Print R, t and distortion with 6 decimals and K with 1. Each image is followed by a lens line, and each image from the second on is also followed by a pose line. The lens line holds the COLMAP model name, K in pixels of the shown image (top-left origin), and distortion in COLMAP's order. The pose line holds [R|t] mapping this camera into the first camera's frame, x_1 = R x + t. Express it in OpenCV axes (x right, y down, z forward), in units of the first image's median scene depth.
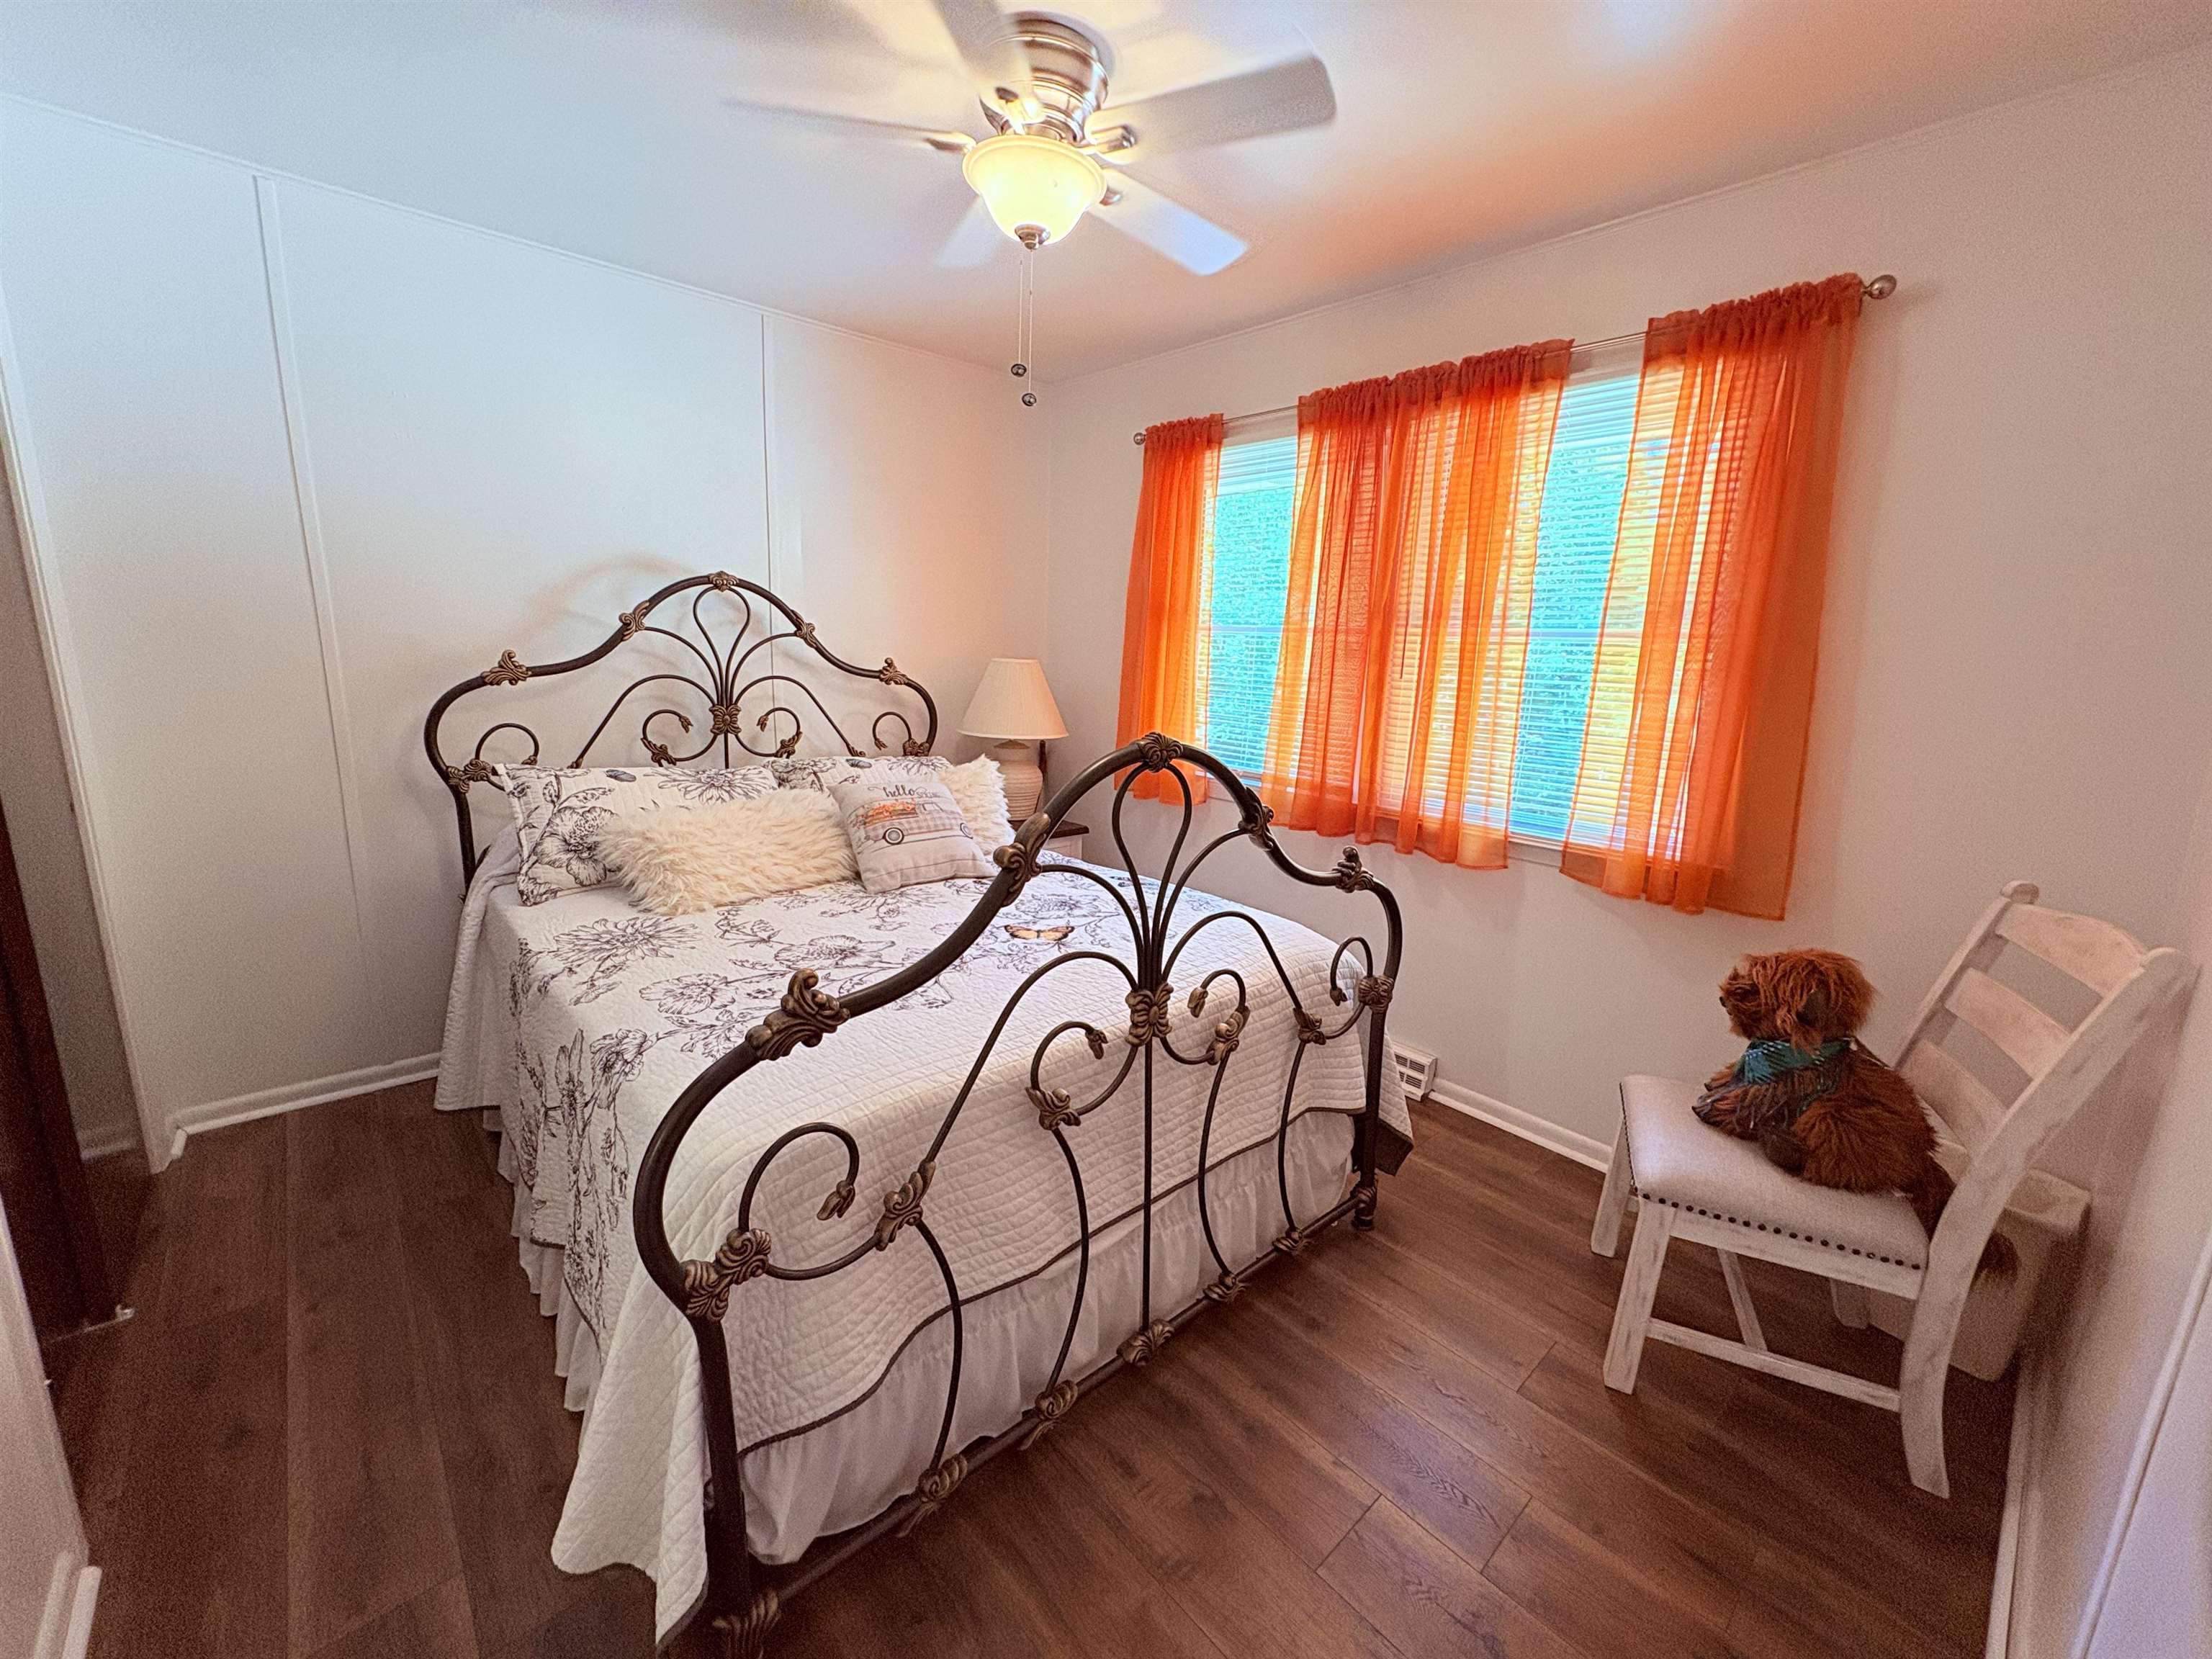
lens RADIAL K [[883.2, 0, 1104.9], [0, 883.2, 829.9], [0, 0, 1]] dist [0.000855, -0.000383]
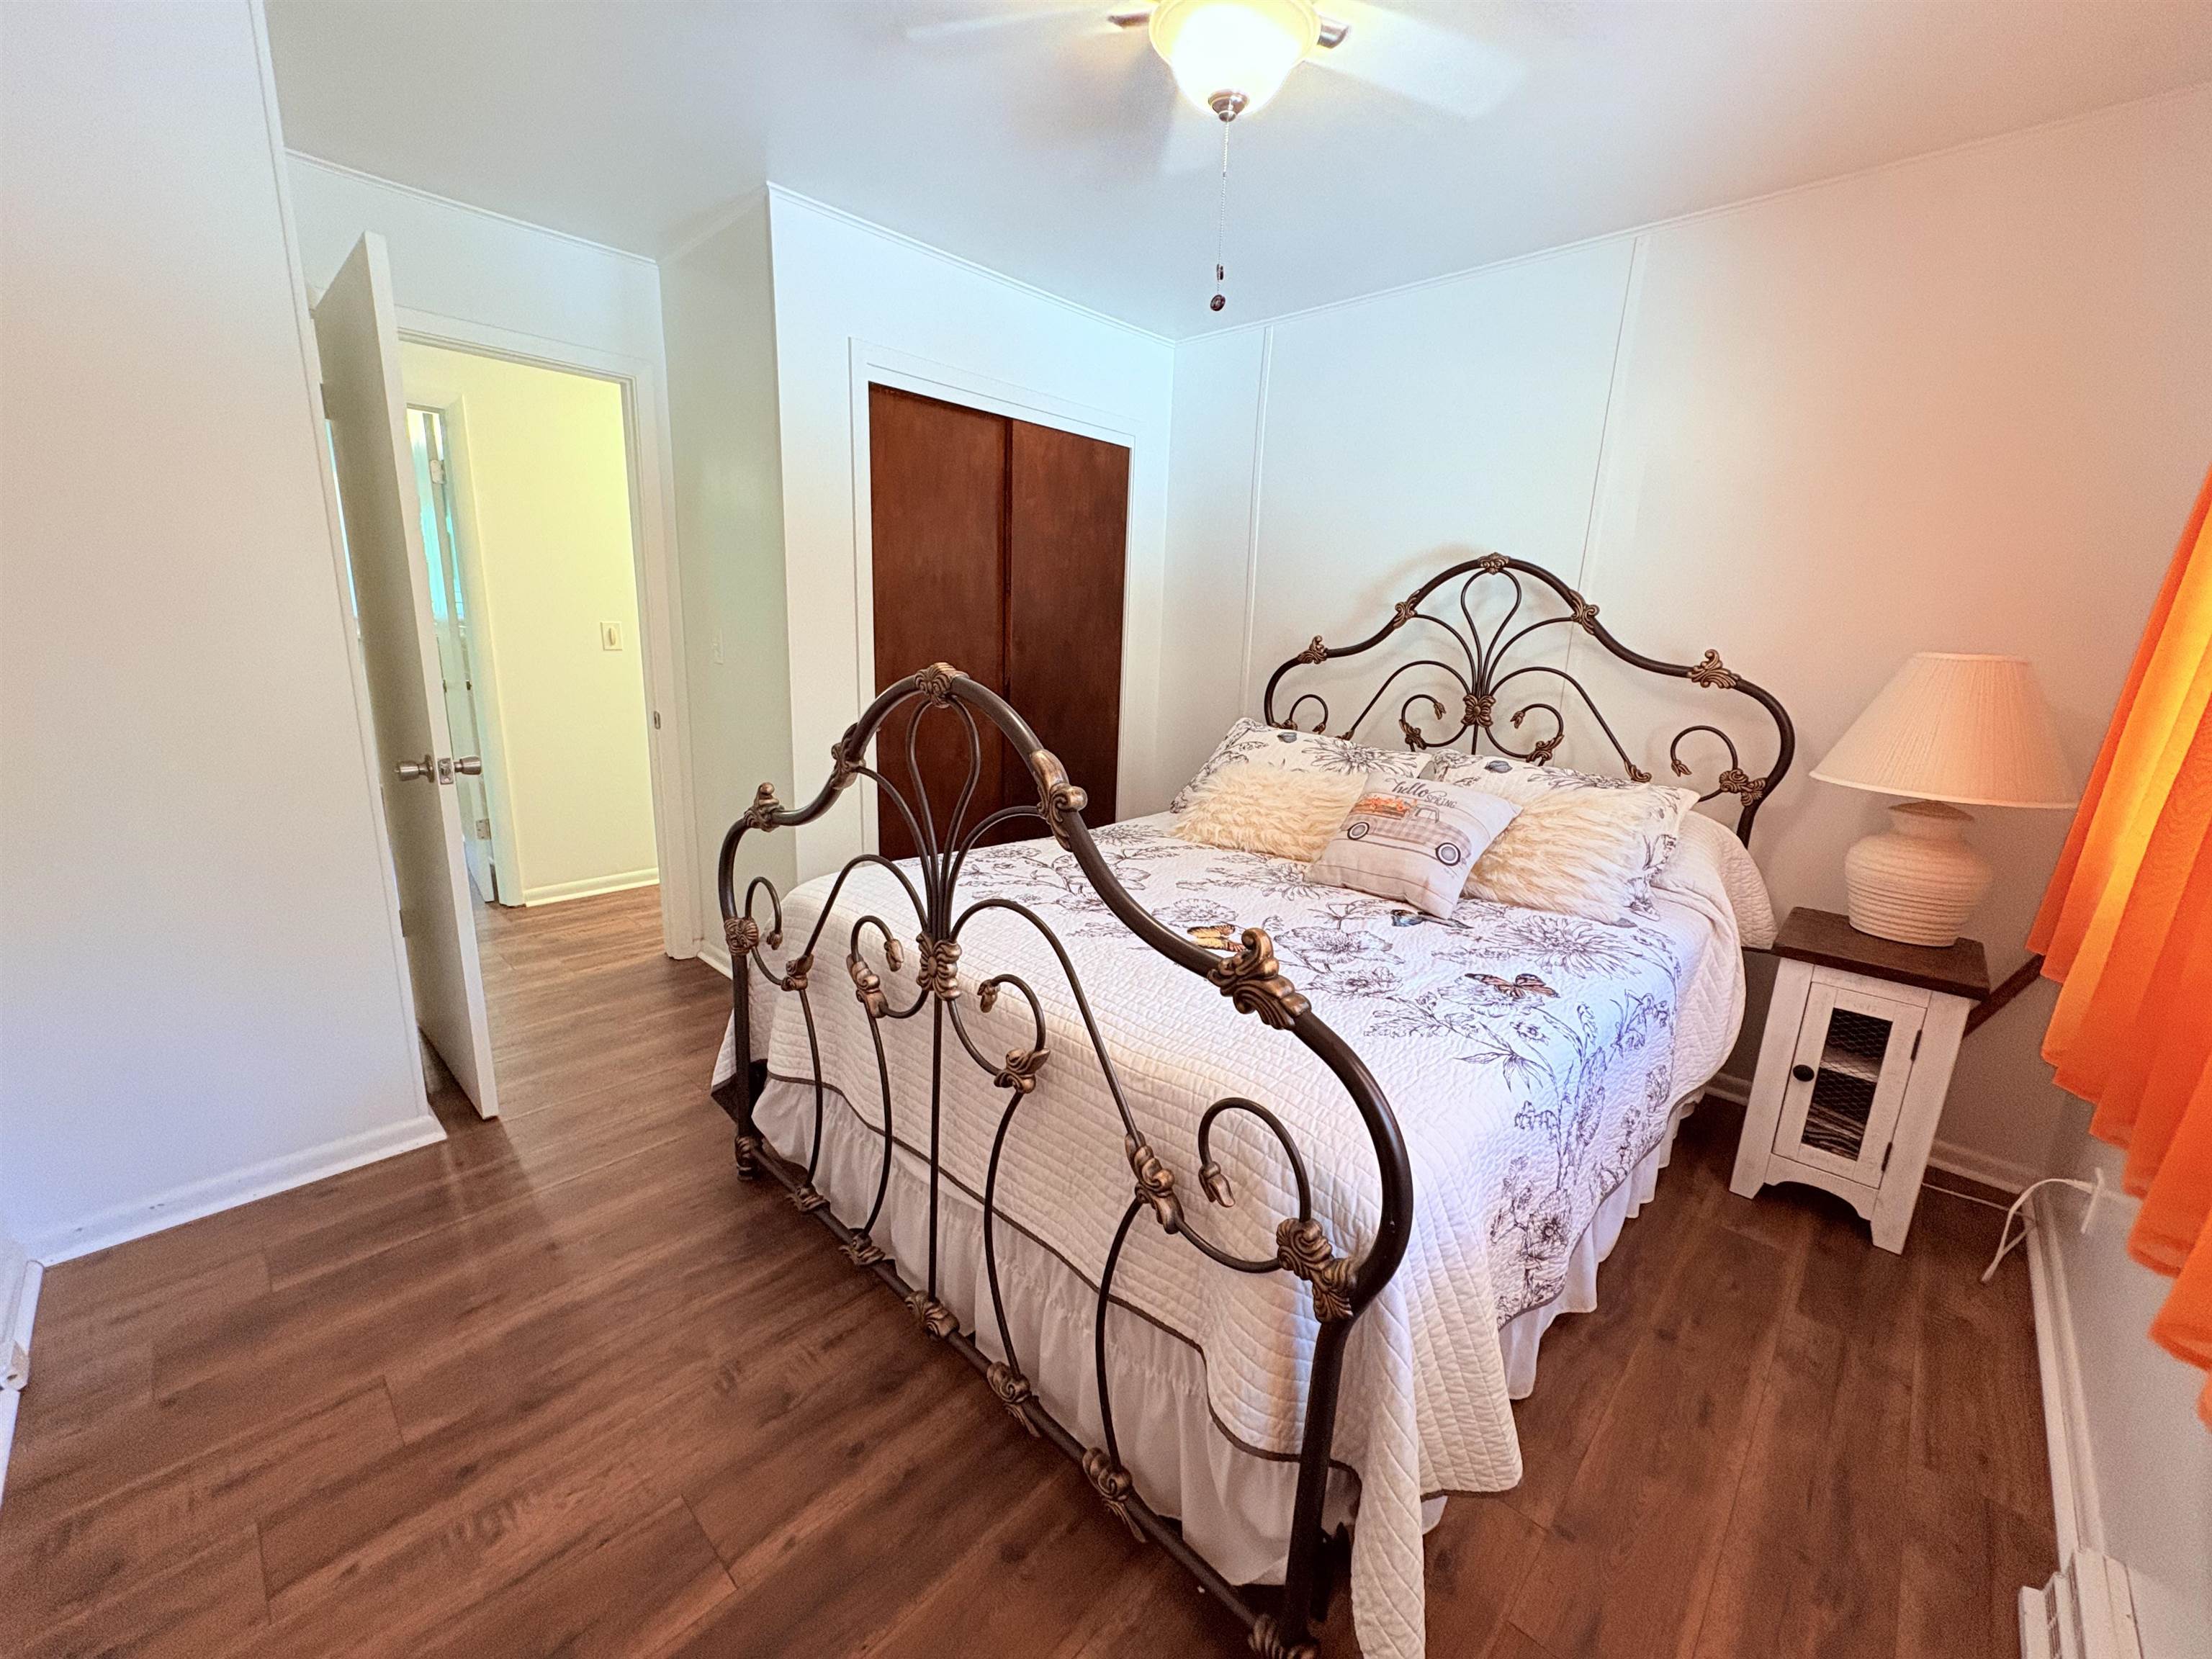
lens RADIAL K [[883.2, 0, 1104.9], [0, 883.2, 829.9], [0, 0, 1]] dist [0.000855, -0.000383]
pose [[0.071182, 0.188199, -0.979548, 0.598902], [-0.234615, 0.957646, 0.166942, -0.080753], [0.969479, 0.217933, 0.112321, 0.647254]]
